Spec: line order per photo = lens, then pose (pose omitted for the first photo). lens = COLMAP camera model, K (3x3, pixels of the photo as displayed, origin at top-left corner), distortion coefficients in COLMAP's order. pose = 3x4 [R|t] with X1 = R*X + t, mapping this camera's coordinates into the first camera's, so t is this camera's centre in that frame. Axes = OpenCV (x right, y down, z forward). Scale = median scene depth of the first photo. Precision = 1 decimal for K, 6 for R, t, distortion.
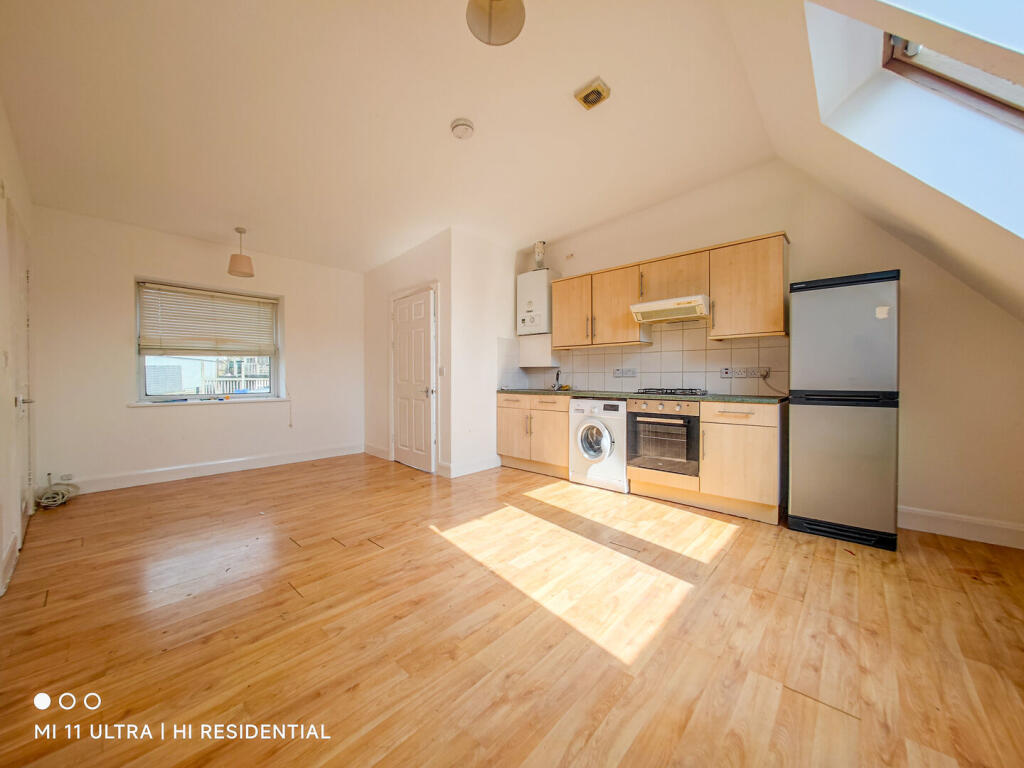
lens RADIAL K [[382.8, 0, 498.4], [0, 382.8, 383.6], [0, 0, 1]] dist [-0.000460, -0.000279]
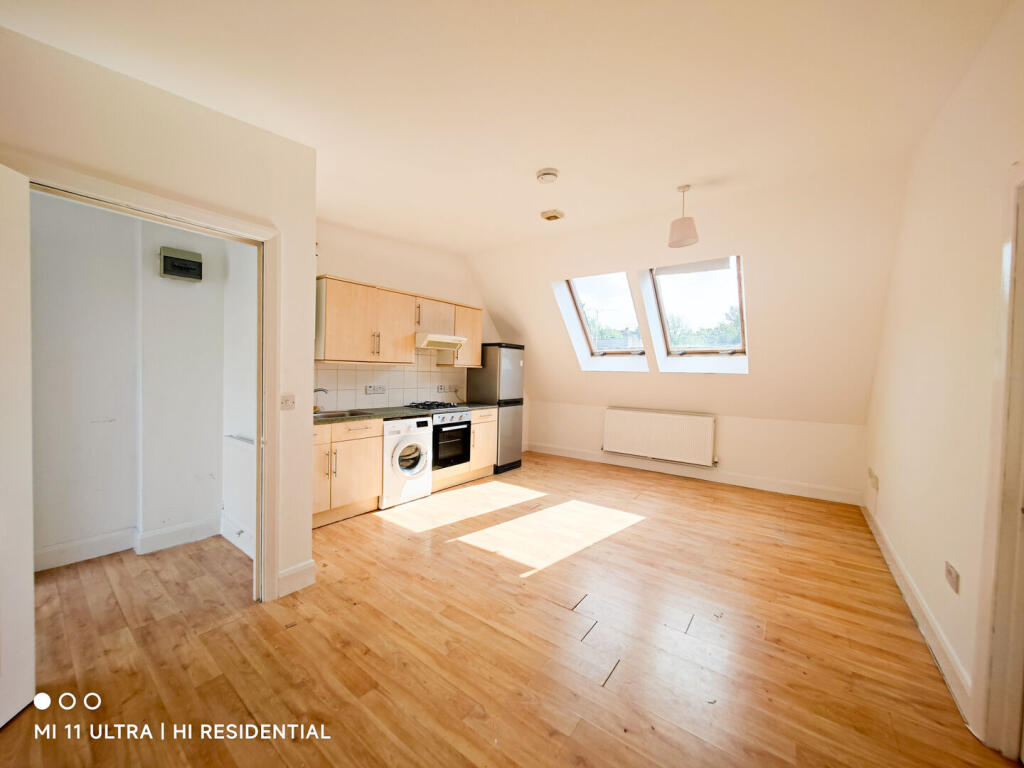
lens RADIAL K [[382.8, 0, 498.4], [0, 382.8, 383.6], [0, 0, 1]] dist [-0.000460, -0.000279]
pose [[-0.092817, -0.027909, 0.995292, -1.004213], [-0.007650, 0.999598, 0.027317, -0.104500], [-0.995654, -0.005079, -0.092994, 1.075047]]
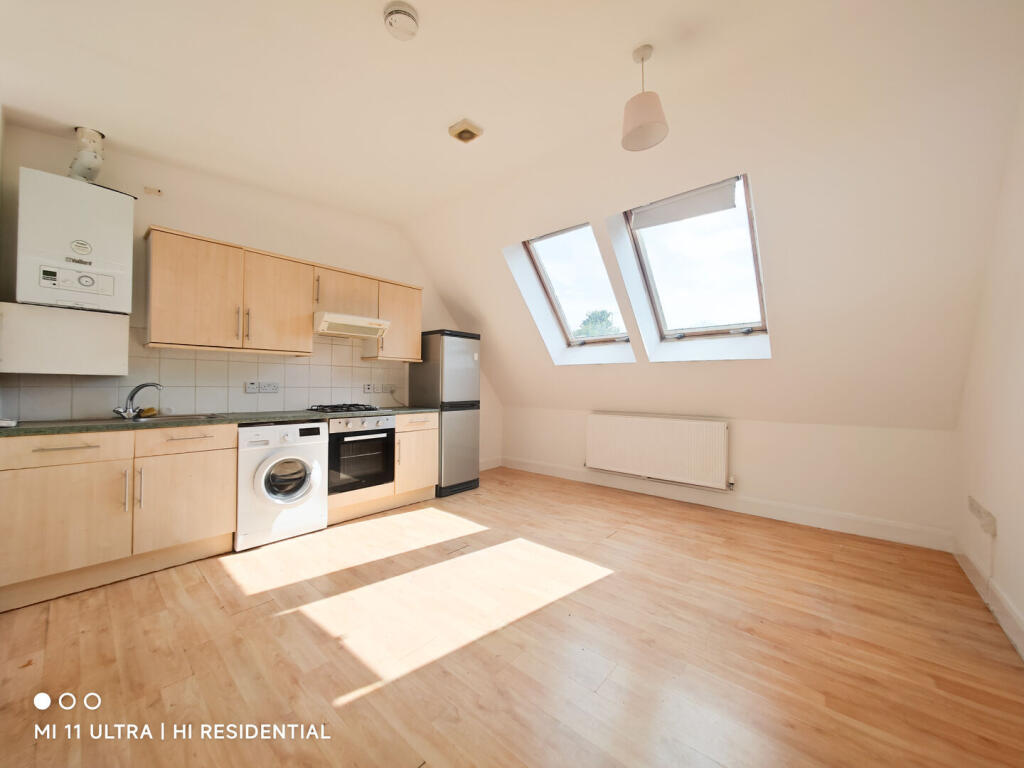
lens RADIAL K [[382.8, 0, 498.4], [0, 382.8, 383.6], [0, 0, 1]] dist [-0.000460, -0.000279]
pose [[-0.024293, 0.005064, 0.999692, -0.649339], [0.005152, 0.999975, -0.004940, -0.041885], [-0.999692, 0.005030, -0.024319, 0.748724]]
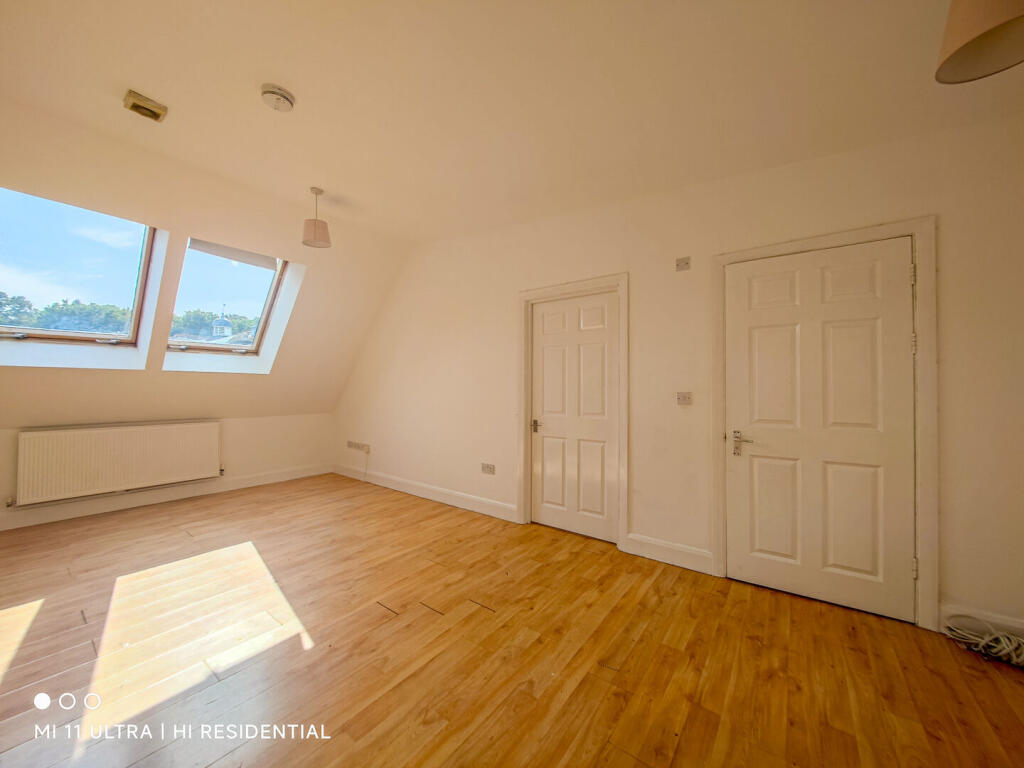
lens RADIAL K [[382.8, 0, 498.4], [0, 382.8, 383.6], [0, 0, 1]] dist [-0.000460, -0.000279]
pose [[-0.996114, -0.005702, -0.087891, -0.415039], [-0.005872, 0.999981, 0.001675, -0.079272], [0.087880, 0.002184, -0.996129, 1.585221]]
